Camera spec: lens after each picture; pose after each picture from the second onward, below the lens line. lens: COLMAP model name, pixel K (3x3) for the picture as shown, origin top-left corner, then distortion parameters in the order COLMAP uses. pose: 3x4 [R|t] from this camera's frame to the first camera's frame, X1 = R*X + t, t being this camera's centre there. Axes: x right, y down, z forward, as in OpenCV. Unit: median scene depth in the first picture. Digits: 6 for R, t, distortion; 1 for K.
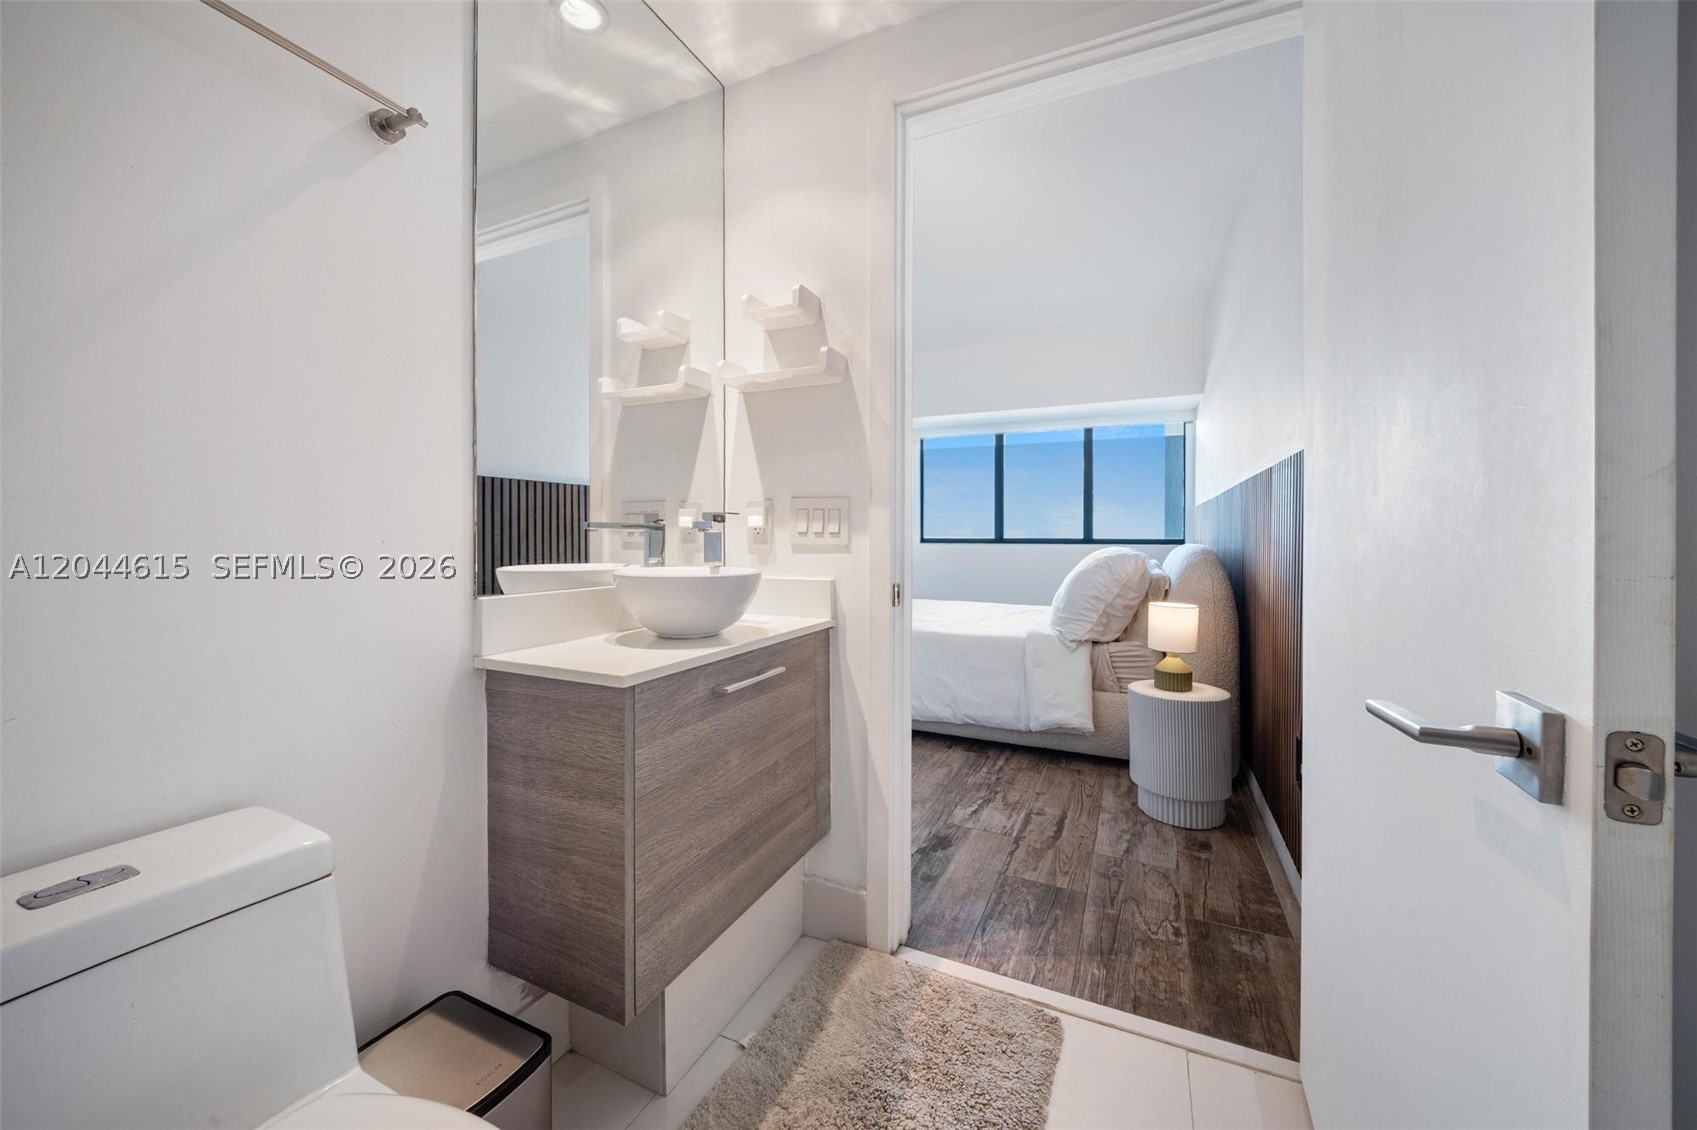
lens RADIAL K [[596.3, 0, 851.4], [0, 596.3, 551.3], [0, 0, 1]] dist [0.001660, -0.002560]
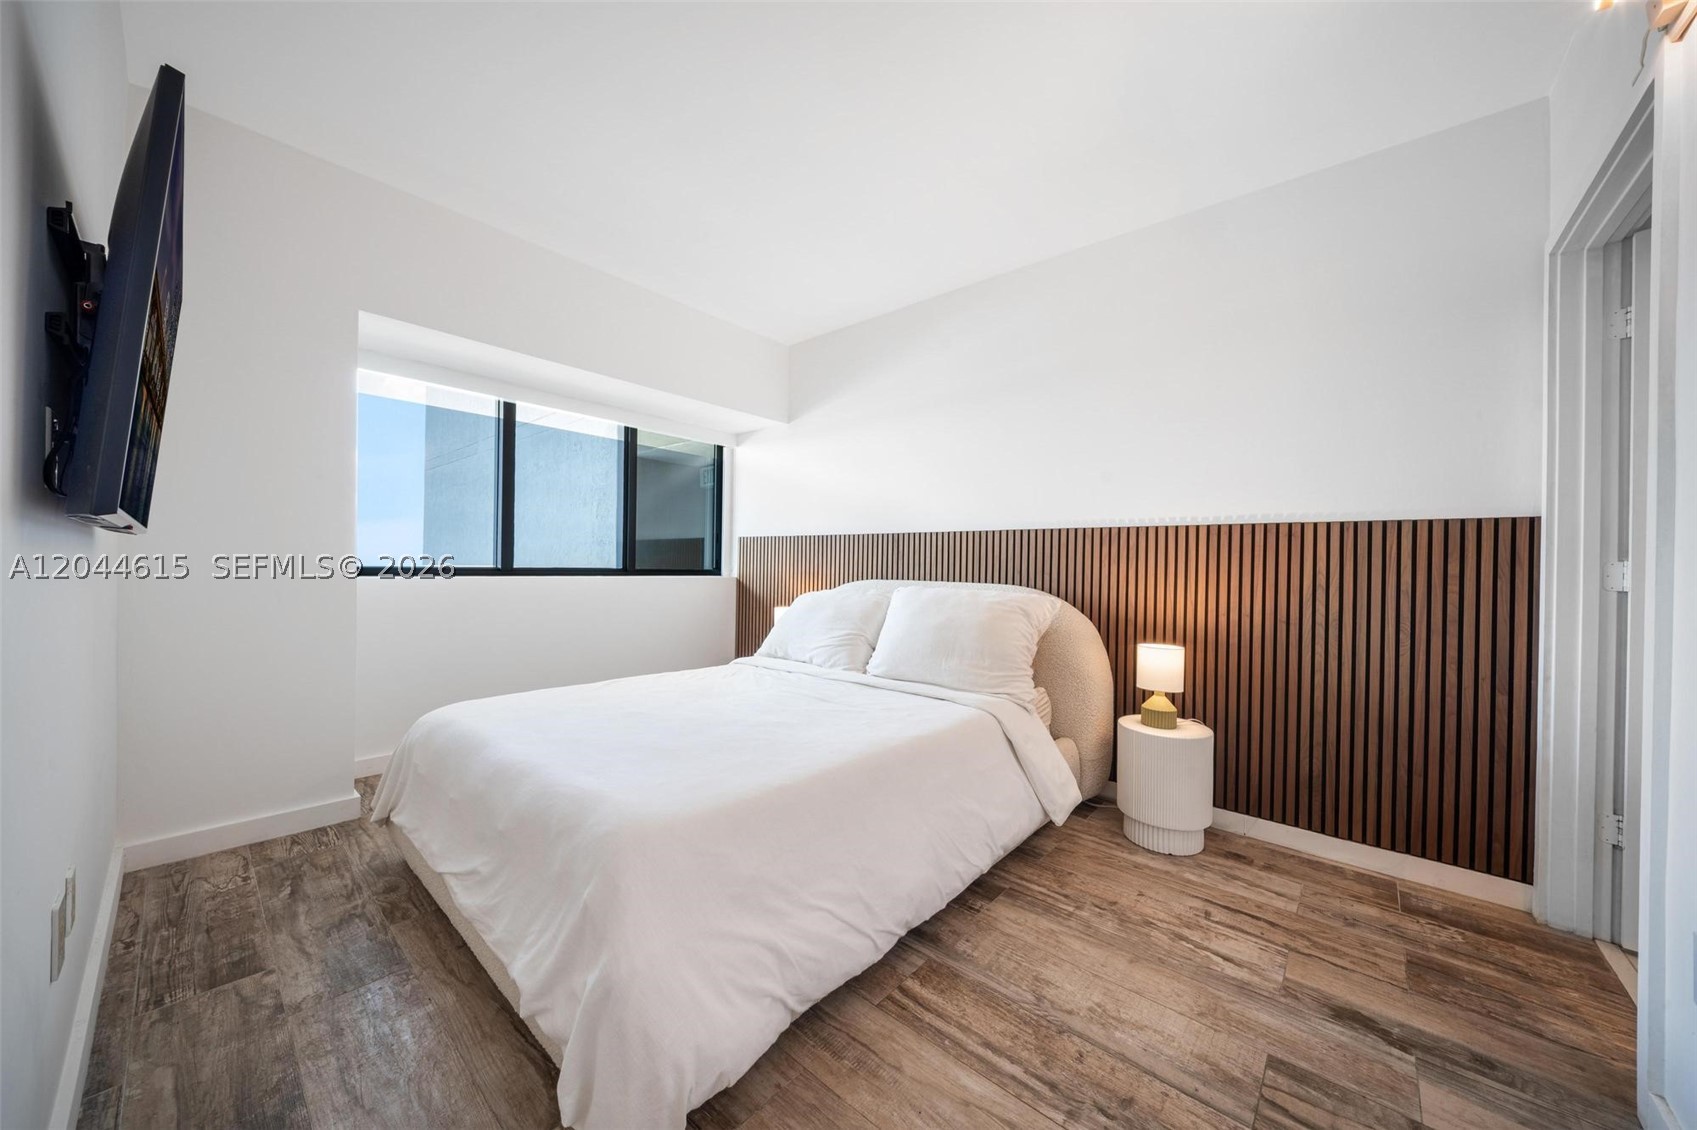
lens RADIAL K [[596.3, 0, 851.4], [0, 596.3, 551.3], [0, 0, 1]] dist [0.001660, -0.002560]
pose [[0.288008, 0.029735, 0.957166, -0.746055], [0.002181, 0.999495, -0.031707, -0.051989], [-0.957625, 0.011219, 0.287798, 1.412298]]
